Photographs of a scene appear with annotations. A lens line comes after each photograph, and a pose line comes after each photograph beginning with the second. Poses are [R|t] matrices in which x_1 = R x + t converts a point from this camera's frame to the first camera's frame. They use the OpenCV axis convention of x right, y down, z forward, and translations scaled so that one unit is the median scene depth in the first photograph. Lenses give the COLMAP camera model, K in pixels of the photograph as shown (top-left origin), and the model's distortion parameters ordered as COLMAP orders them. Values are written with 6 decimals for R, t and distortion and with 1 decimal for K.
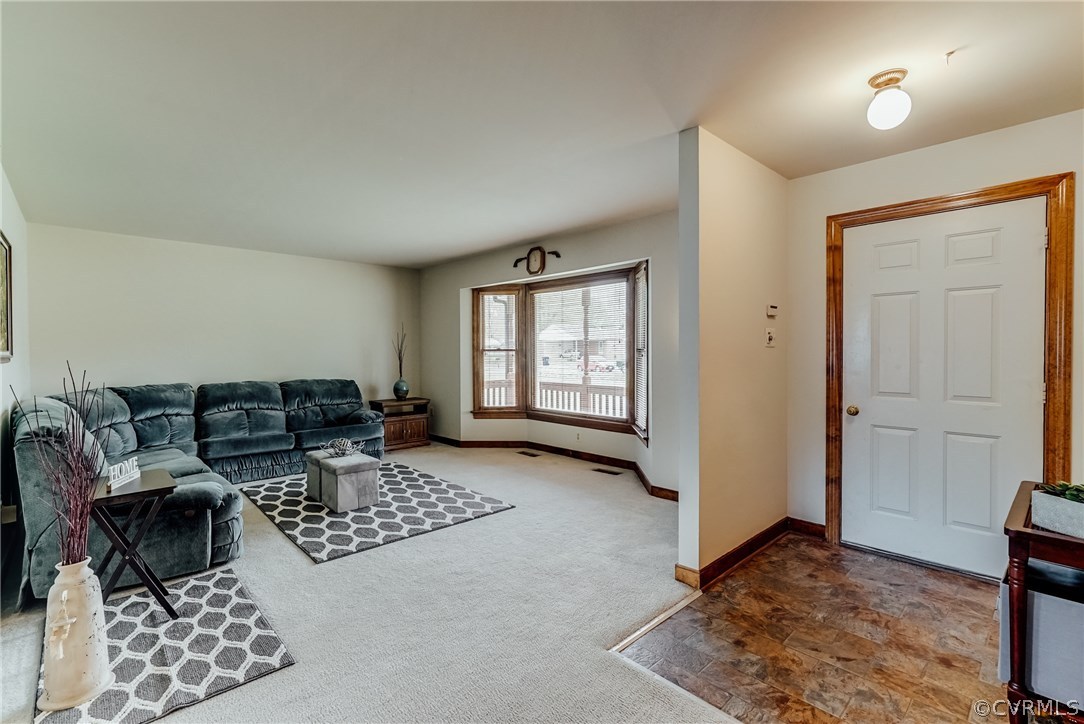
lens RADIAL K [[487.8, 0, 542.0], [0, 487.8, 362.0], [0, 0, 1]] dist [0.001614, 0.000226]
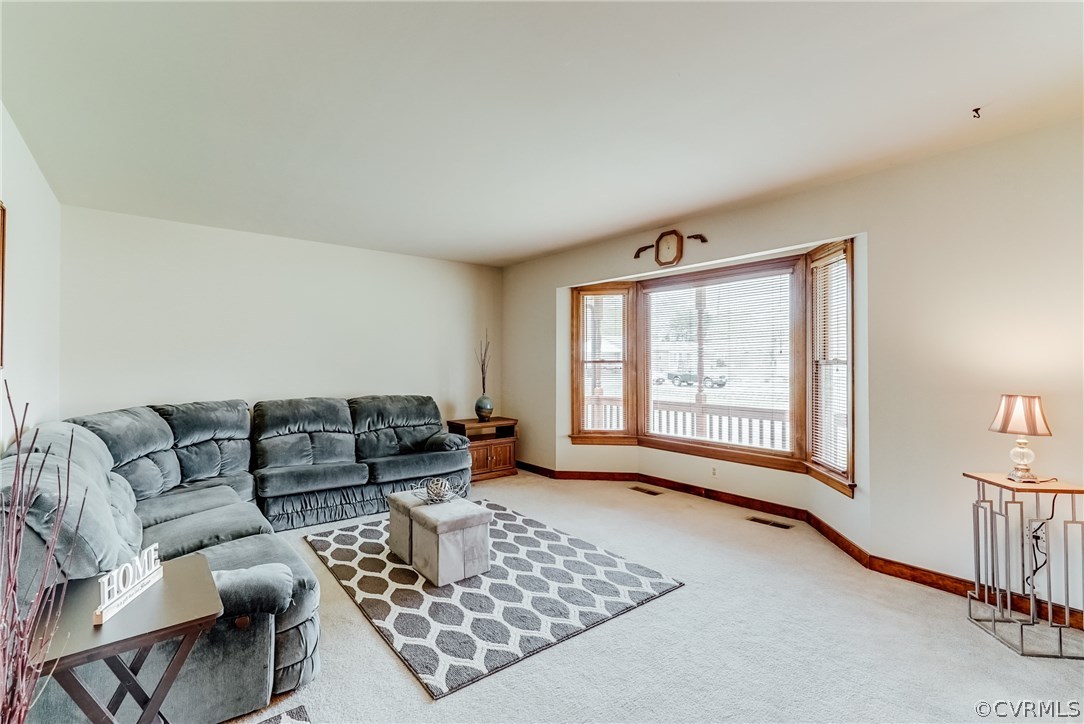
lens RADIAL K [[475.5, 0, 542.0], [0, 475.5, 362.0], [0, 0, 1]] dist [0.000523, 0.000108]
pose [[0.997856, 0.004989, -0.065252, -0.182046], [-0.006557, 0.999695, -0.023831, -0.004979], [0.065114, 0.024208, 0.997584, 0.247848]]
